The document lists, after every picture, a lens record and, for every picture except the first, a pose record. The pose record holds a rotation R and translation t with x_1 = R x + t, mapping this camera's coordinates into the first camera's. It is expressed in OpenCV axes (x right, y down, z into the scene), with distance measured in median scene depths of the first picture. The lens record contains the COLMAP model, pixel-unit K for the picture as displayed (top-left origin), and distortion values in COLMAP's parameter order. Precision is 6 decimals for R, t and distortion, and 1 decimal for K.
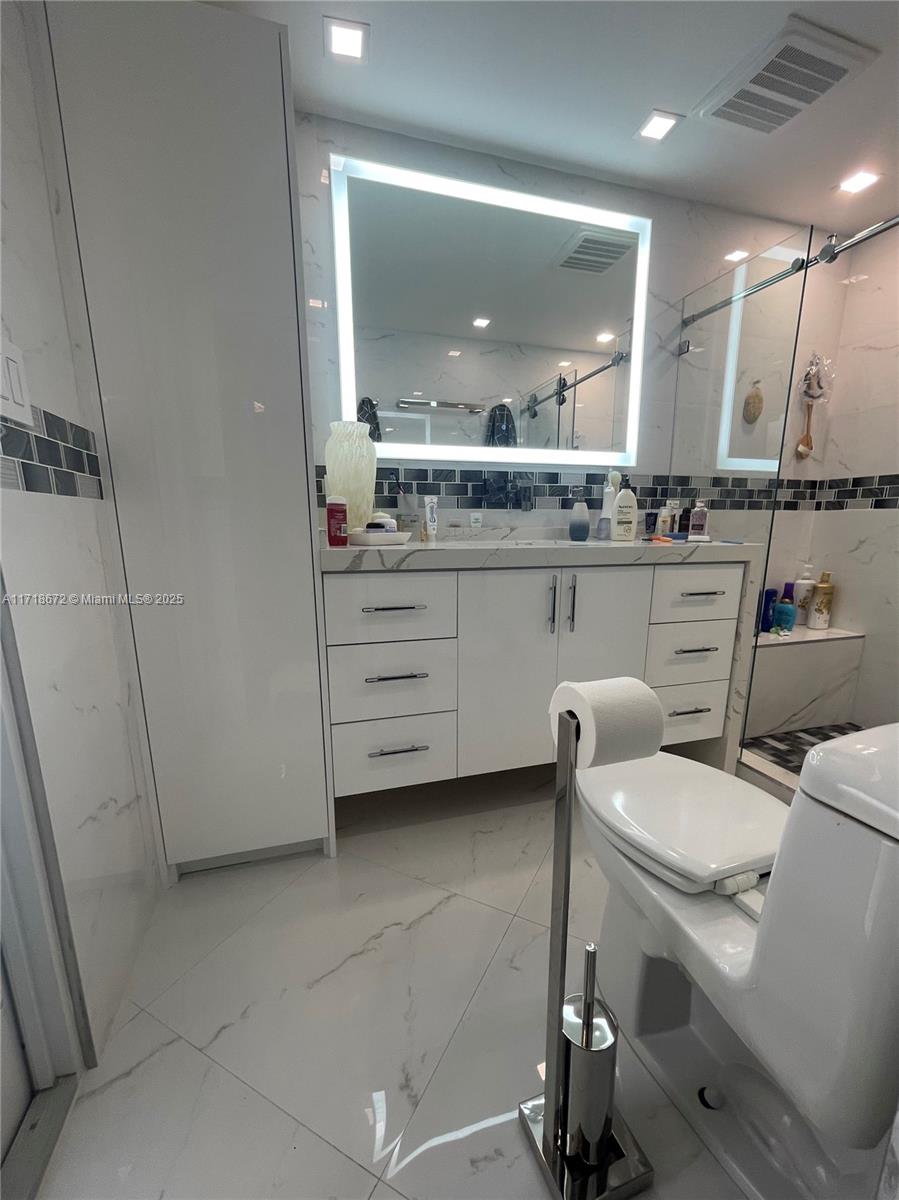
lens RADIAL K [[487.1, 0, 459.1], [0, 487.1, 601.3], [0, 0, 1]] dist [-0.000165, 0.000006]
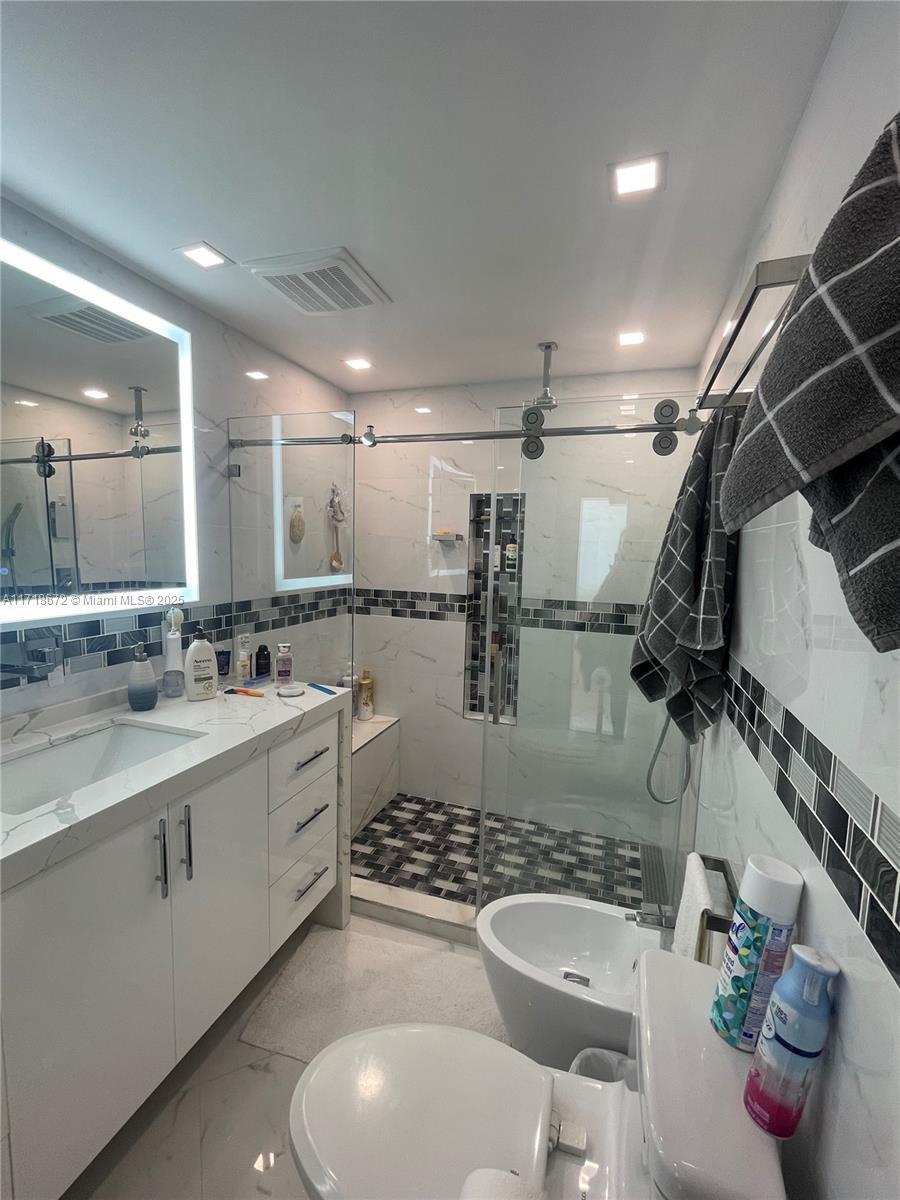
lens RADIAL K [[507.7, 0, 450.0], [0, 507.7, 600.0], [0, 0, 1]] dist [-0.016943, -0.000160]
pose [[0.602423, -0.066856, 0.795372, -0.073981], [0.138200, 0.990172, -0.021444, -0.192263], [-0.786122, 0.122839, 0.605742, 0.115534]]
